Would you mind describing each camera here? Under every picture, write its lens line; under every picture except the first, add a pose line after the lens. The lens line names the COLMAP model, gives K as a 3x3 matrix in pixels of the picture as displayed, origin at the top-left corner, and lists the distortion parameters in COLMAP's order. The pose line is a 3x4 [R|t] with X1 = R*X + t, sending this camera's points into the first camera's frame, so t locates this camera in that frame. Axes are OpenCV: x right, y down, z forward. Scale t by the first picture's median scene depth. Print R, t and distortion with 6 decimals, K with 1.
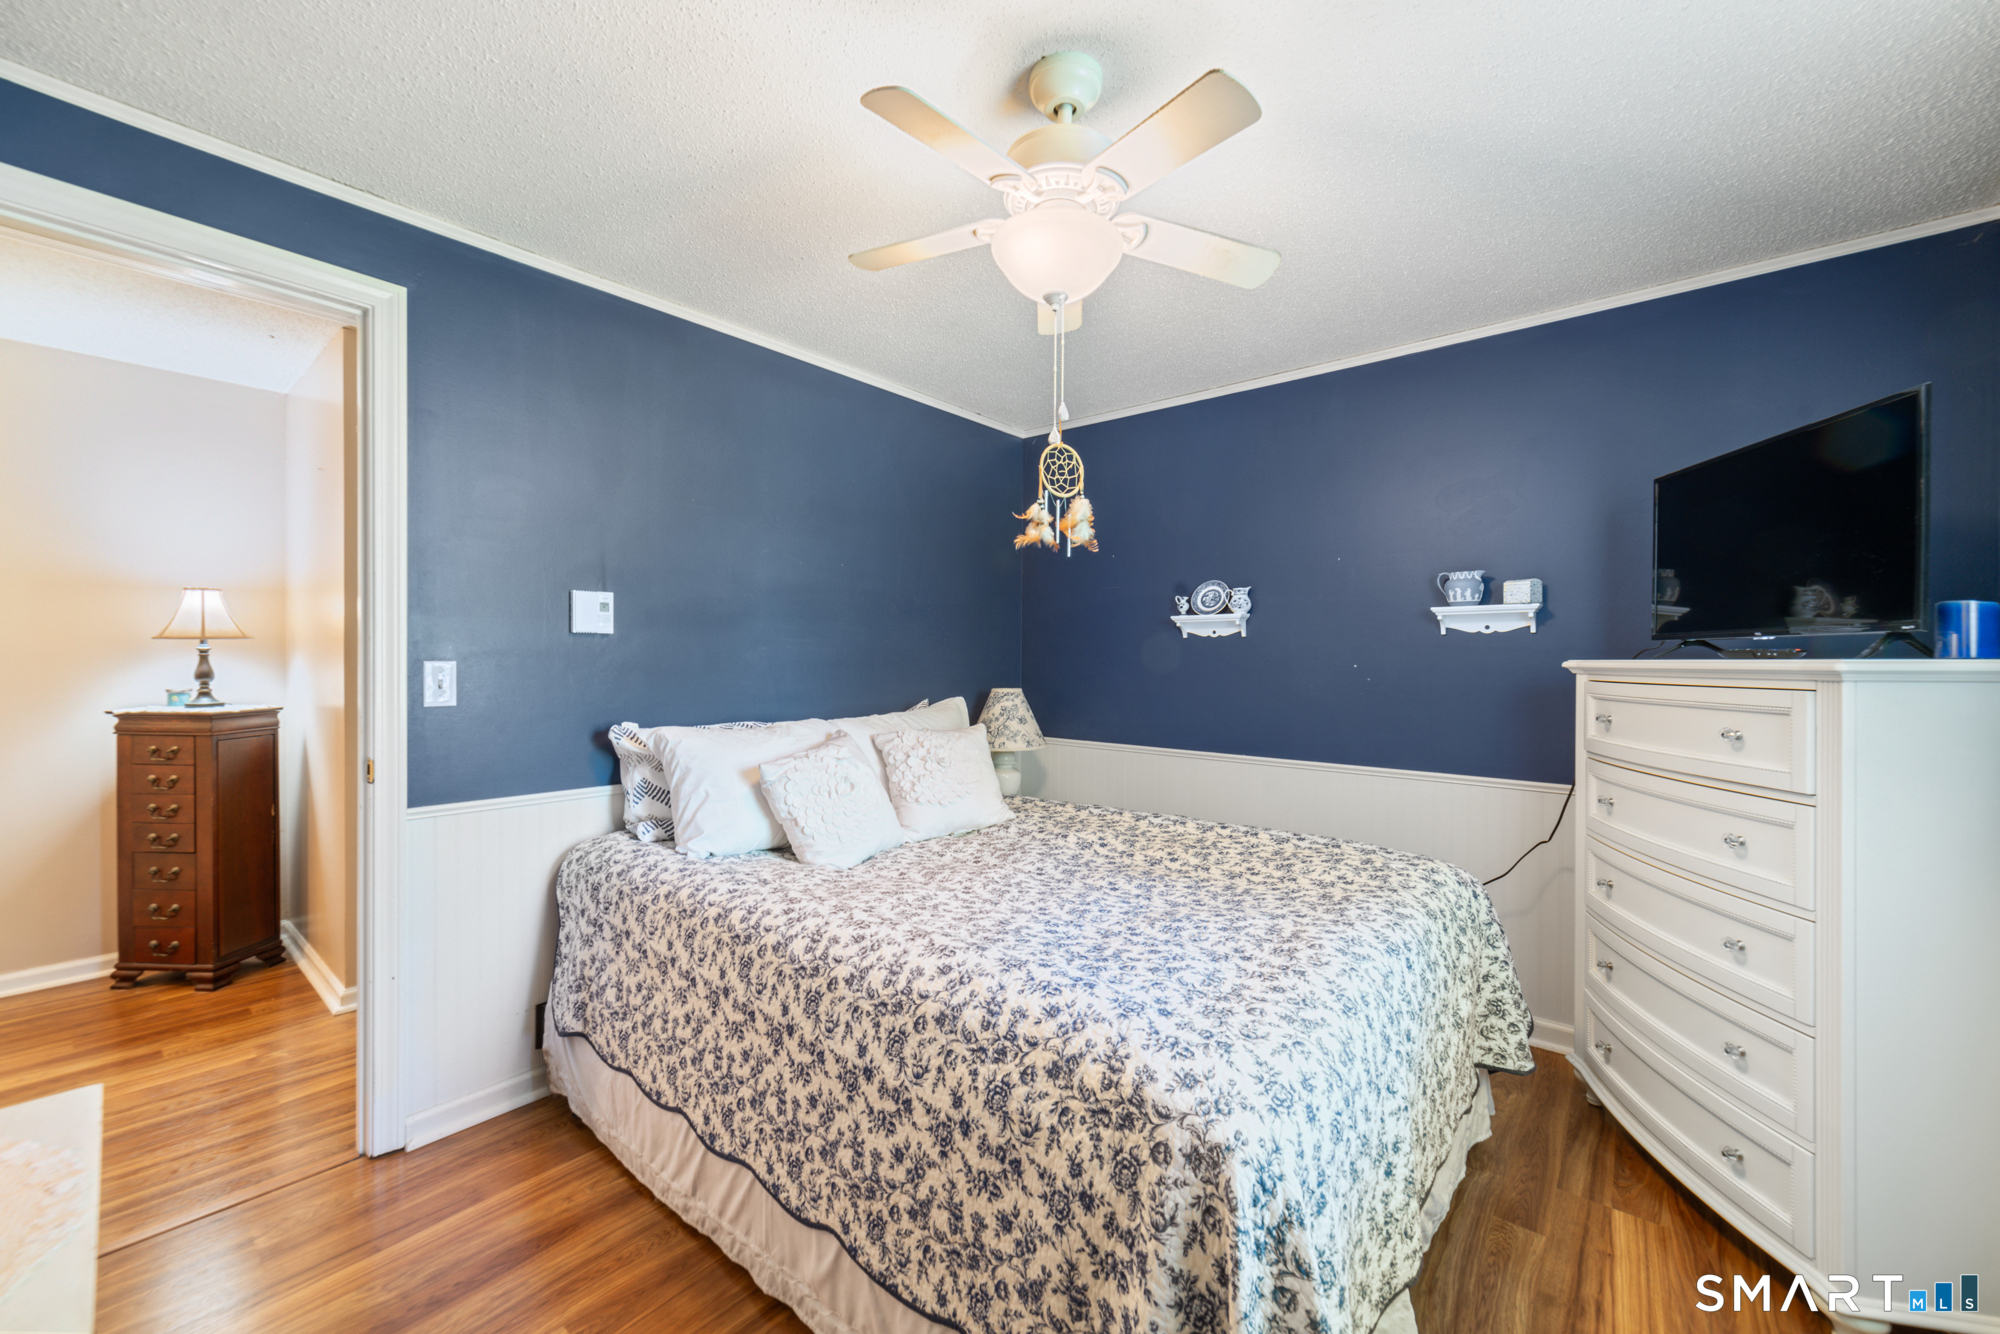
lens RADIAL K [[776.5, 0, 988.4], [0, 776.5, 665.9], [0, 0, 1]] dist [0.002452, -0.000003]
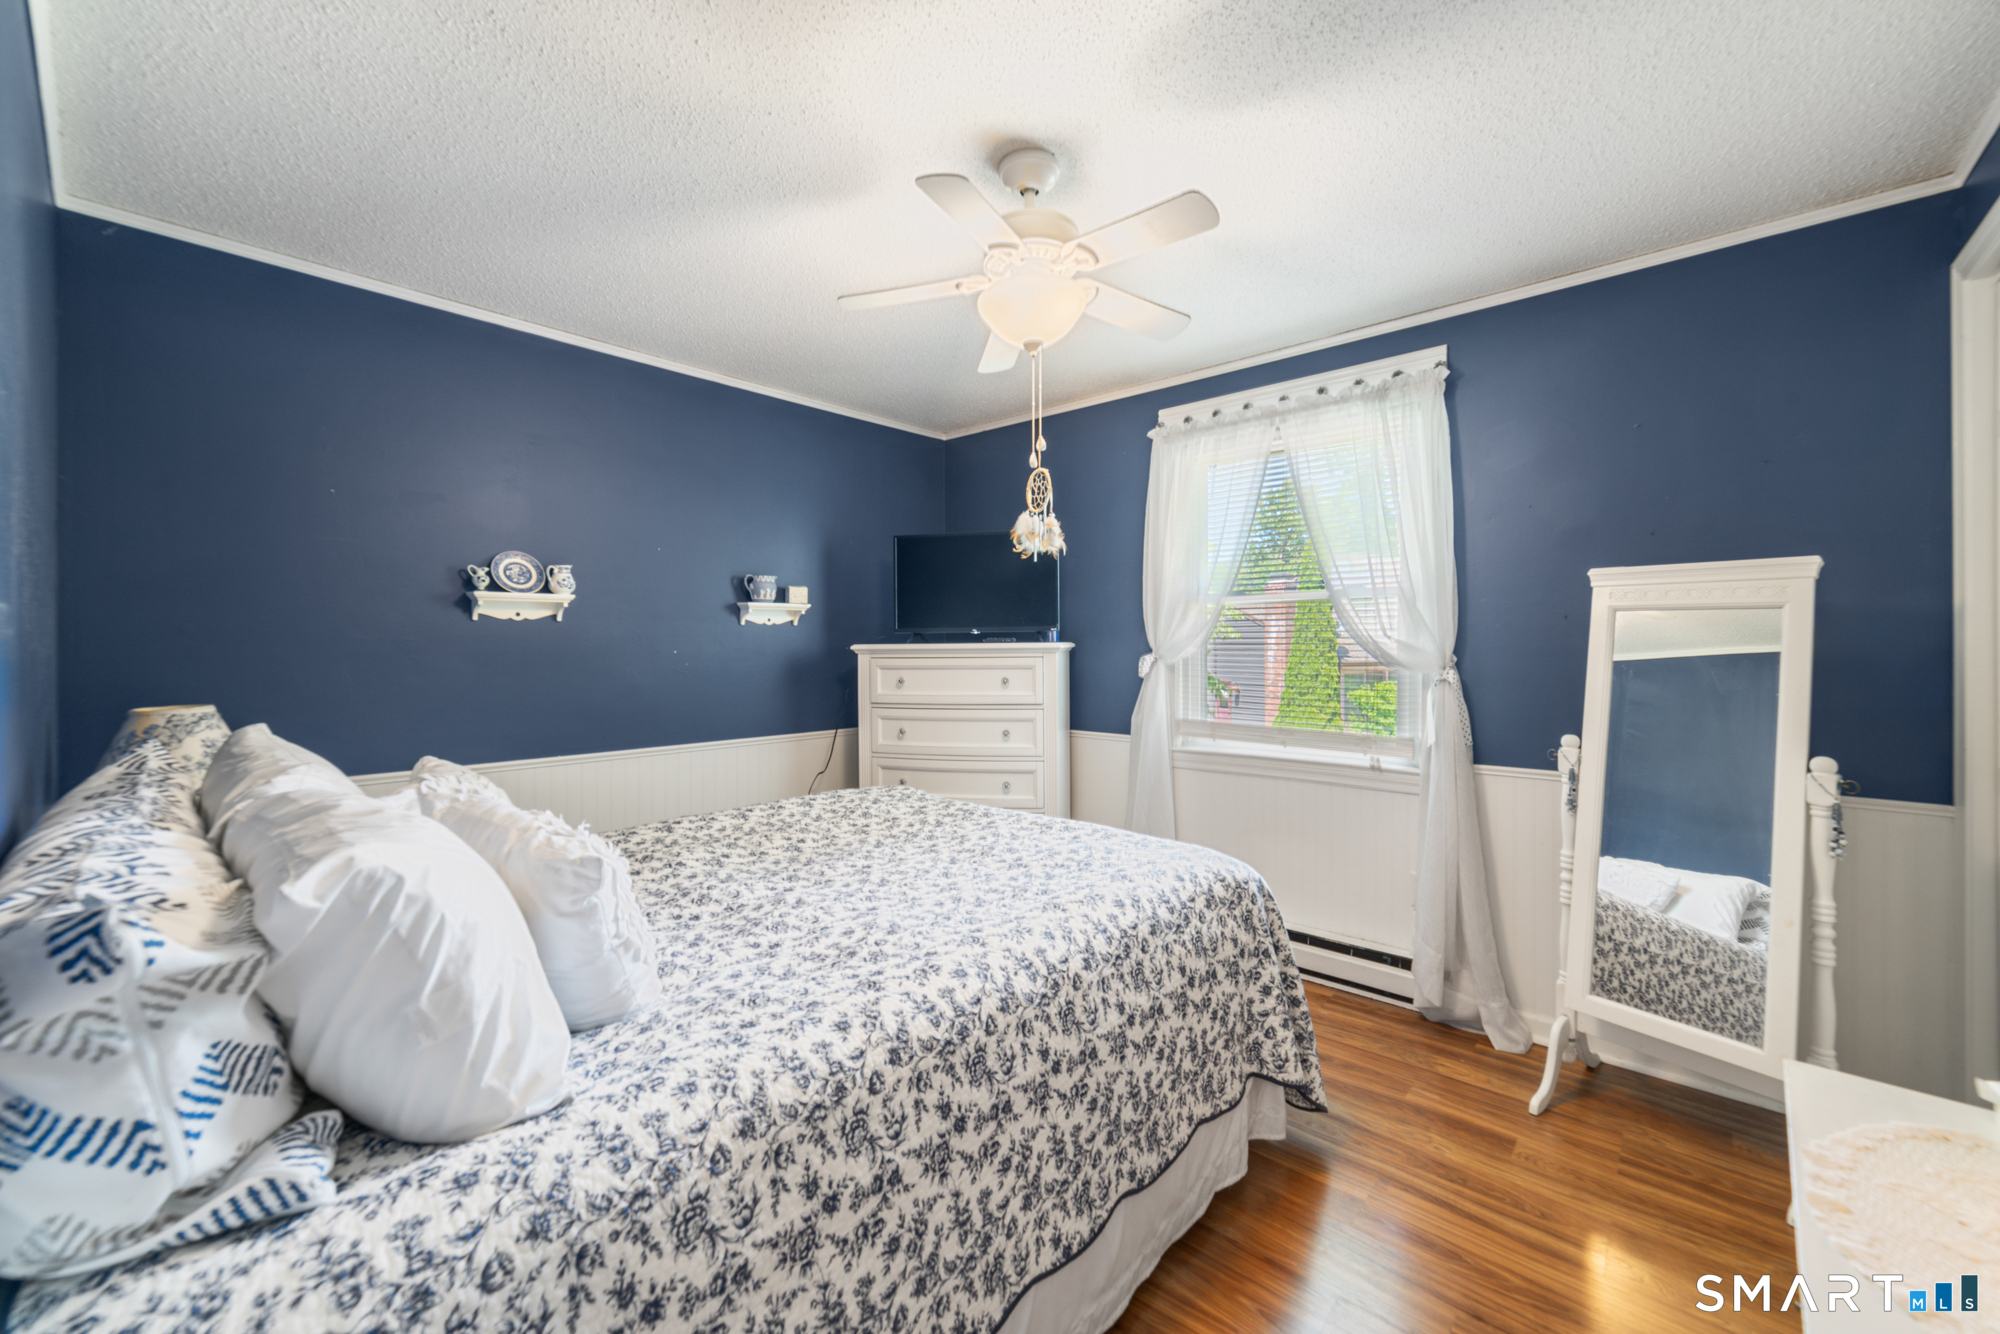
lens RADIAL K [[776.5, 0, 989.6], [0, 776.5, 648.5], [0, 0, 1]] dist [0.002452, -0.000003]
pose [[0.044258, -0.008537, 0.998984, -0.813432], [0.017653, 0.999814, 0.007762, -0.007245], [-0.998864, 0.017291, 0.044401, 0.743521]]
